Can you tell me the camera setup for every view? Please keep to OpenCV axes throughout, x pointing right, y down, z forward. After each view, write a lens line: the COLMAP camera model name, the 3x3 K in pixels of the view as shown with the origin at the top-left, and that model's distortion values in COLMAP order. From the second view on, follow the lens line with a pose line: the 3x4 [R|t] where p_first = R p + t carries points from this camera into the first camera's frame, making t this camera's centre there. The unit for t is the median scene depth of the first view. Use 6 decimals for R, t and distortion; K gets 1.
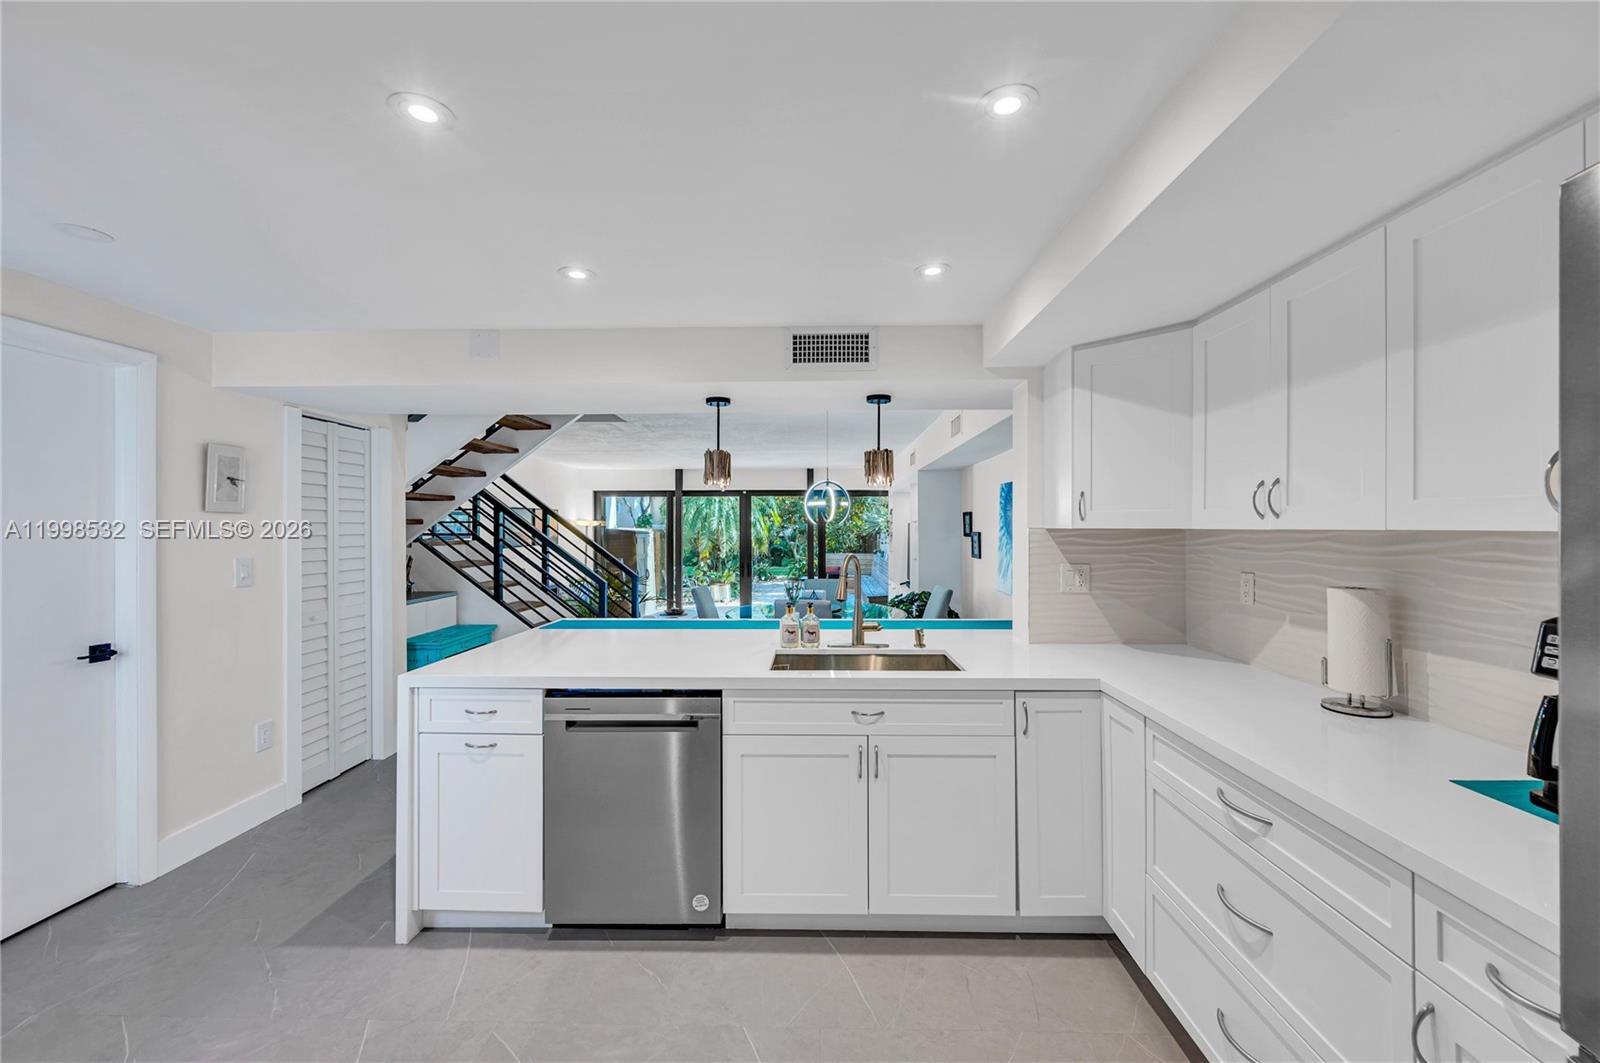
lens RADIAL K [[635.3, 0, 809.3], [0, 635.3, 539.2], [0, 0, 1]] dist [0.000110, -0.000231]
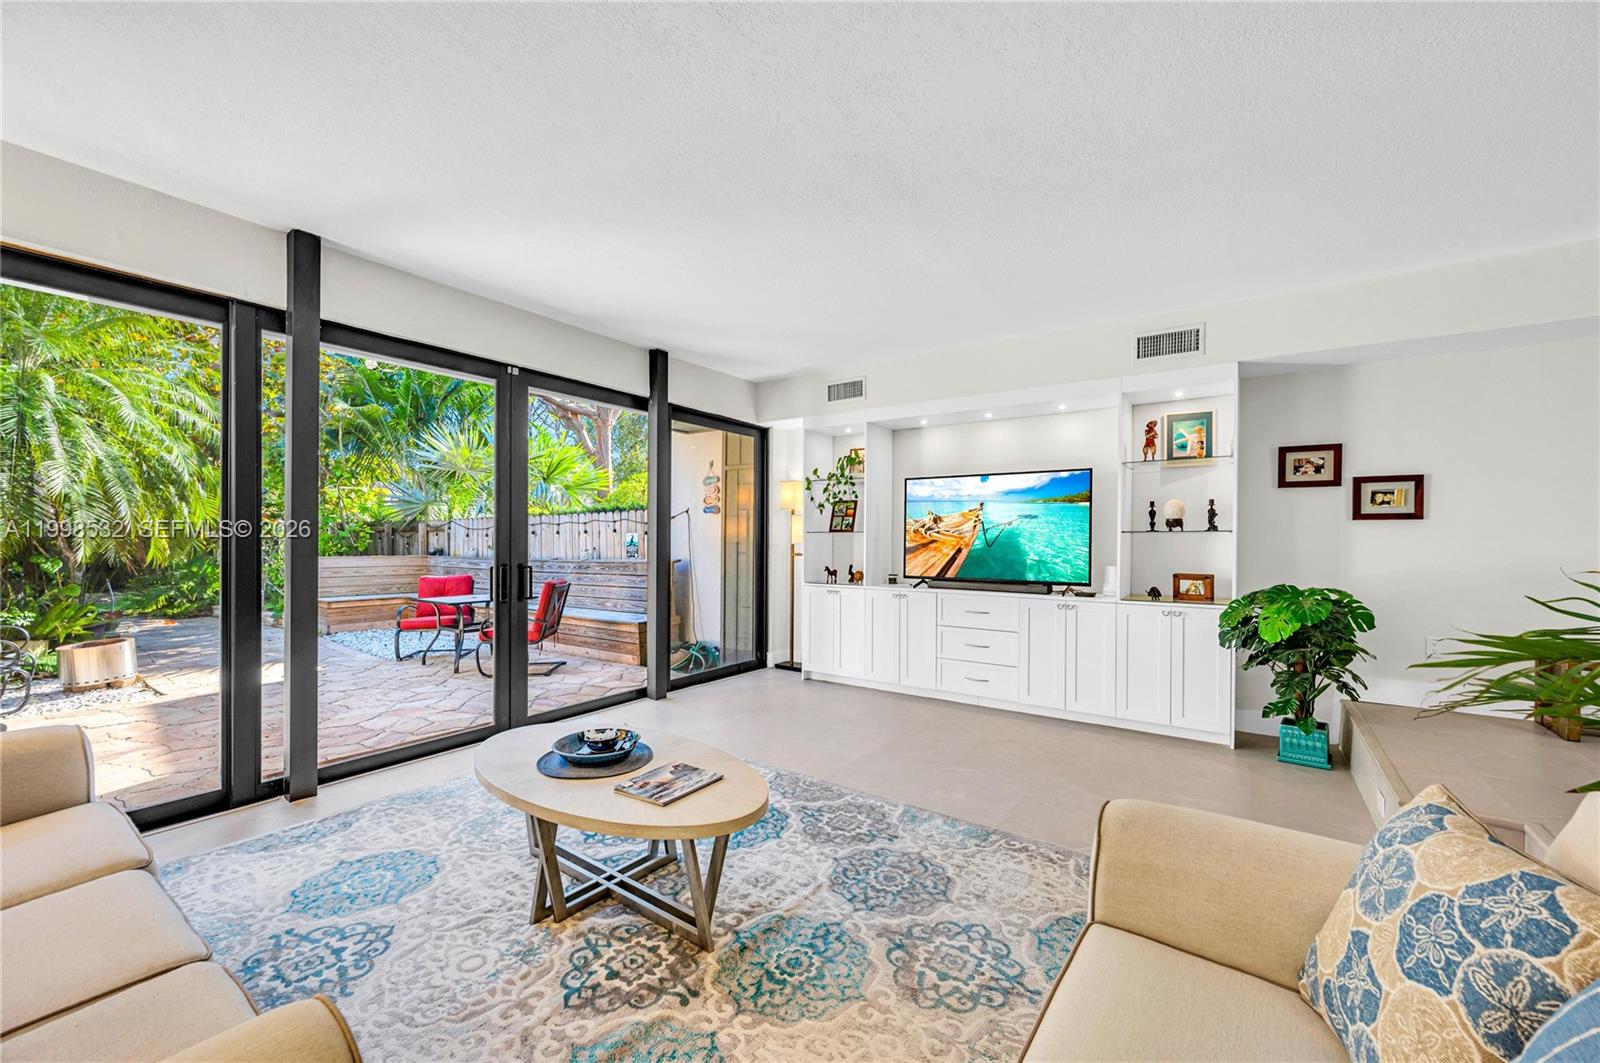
lens RADIAL K [[628.5, 0, 802.6], [0, 628.5, 538.1], [0, 0, 1]] dist [-0.000115, -0.000084]
pose [[0.559755, 0.002642, 0.828654, -0.303827], [0.008019, 0.999931, -0.008605, 0.026053], [-0.828619, 0.011462, 0.559695, 0.656394]]
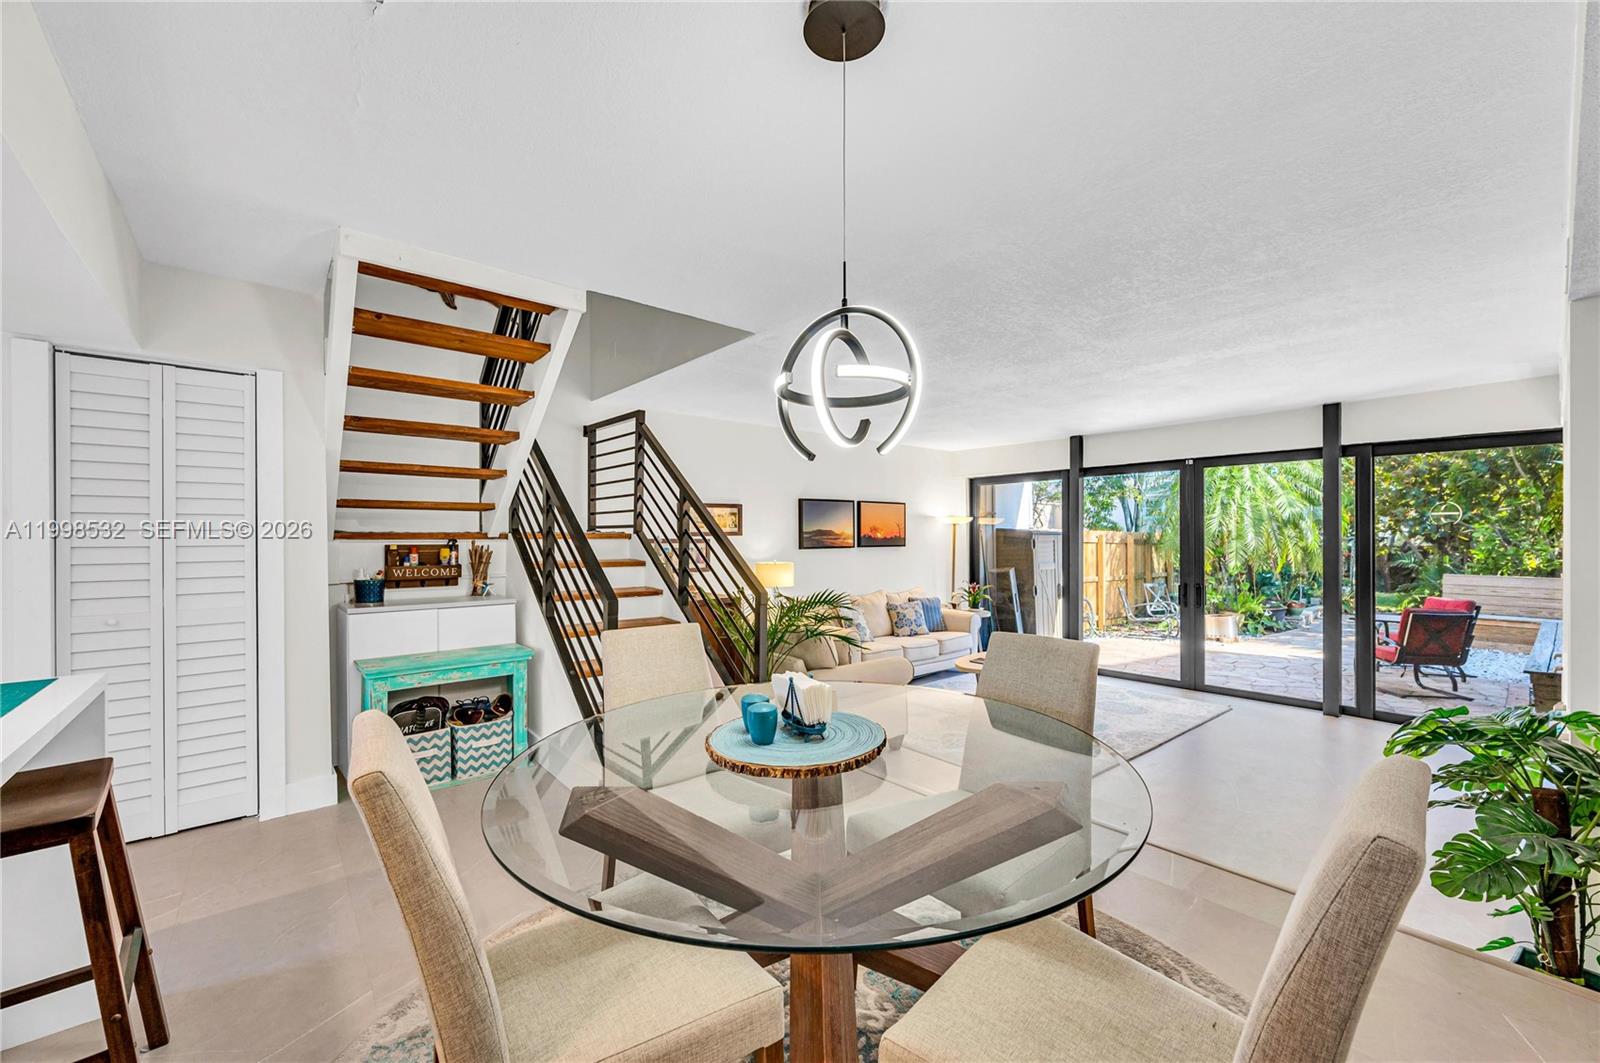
lens RADIAL K [[635.3, 0, 809.3], [0, 635.3, 539.2], [0, 0, 1]] dist [0.000110, -0.000231]
pose [[0.662925, -0.000120, -0.748686, 0.101793], [-0.009535, 0.999918, -0.008603, 0.004536], [0.748625, 0.012842, 0.662869, 0.354571]]
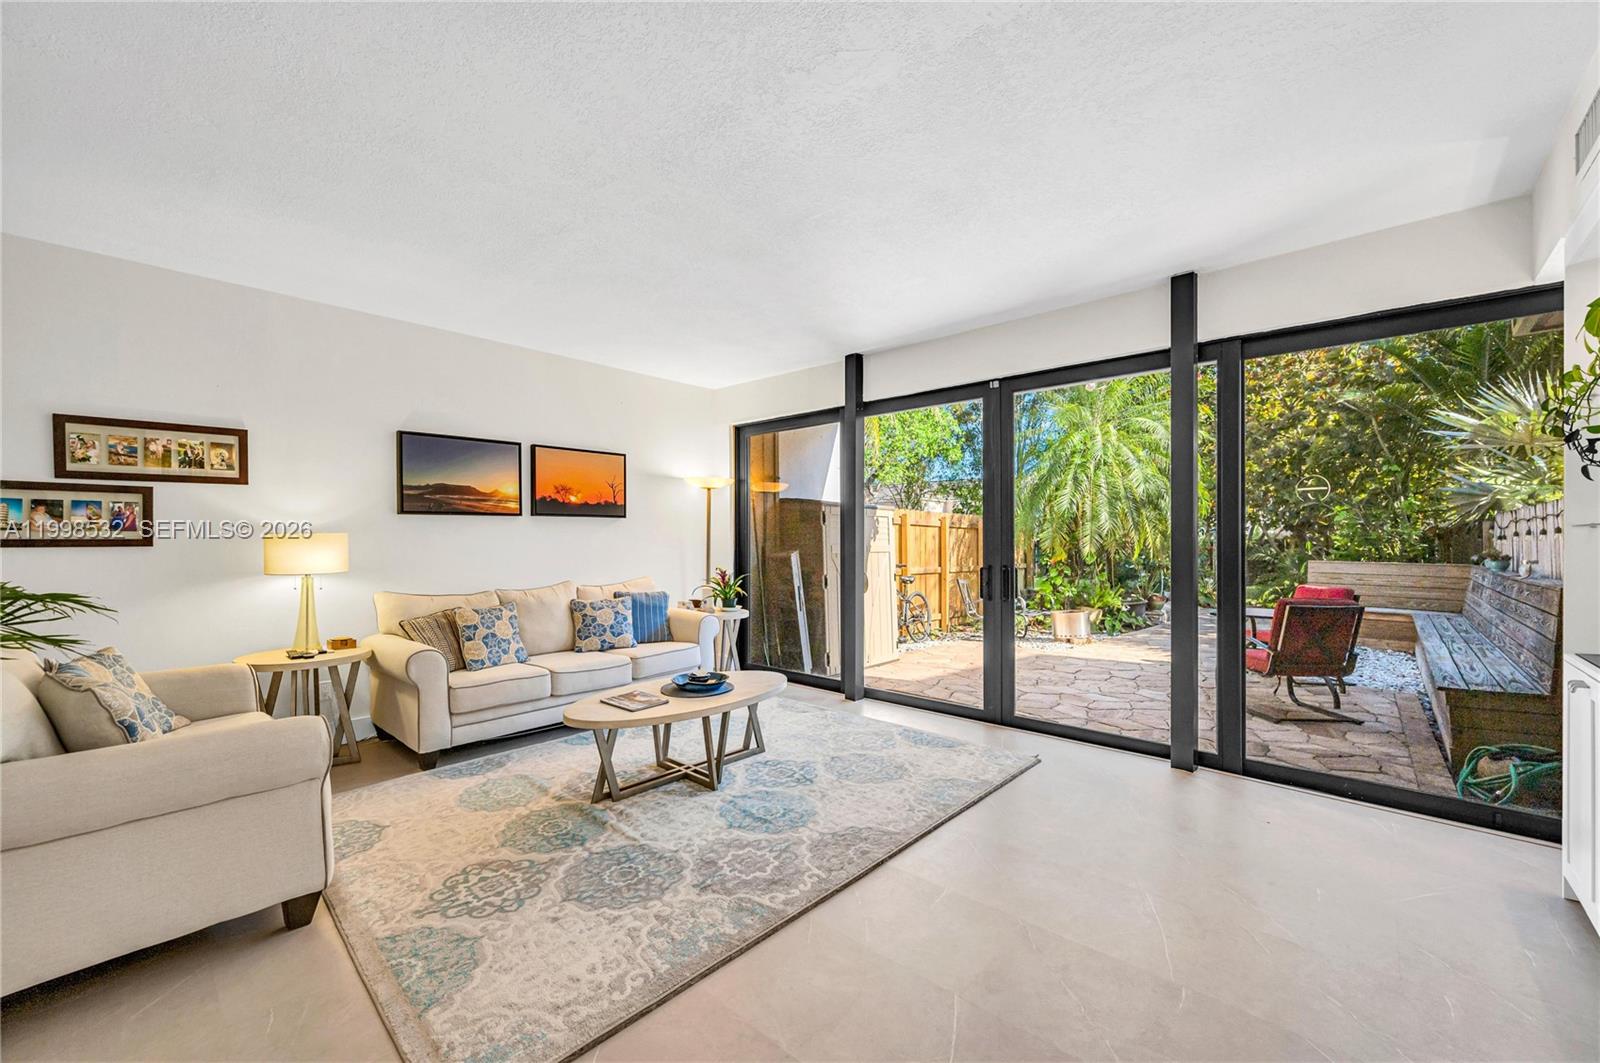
lens RADIAL K [[635.3, 0, 809.3], [0, 635.3, 539.2], [0, 0, 1]] dist [0.000110, -0.000231]
pose [[0.760145, 0.000275, -0.649754, 0.064782], [-0.009404, 0.999900, -0.010578, 0.025658], [0.649686, 0.014151, 0.760071, 0.626611]]
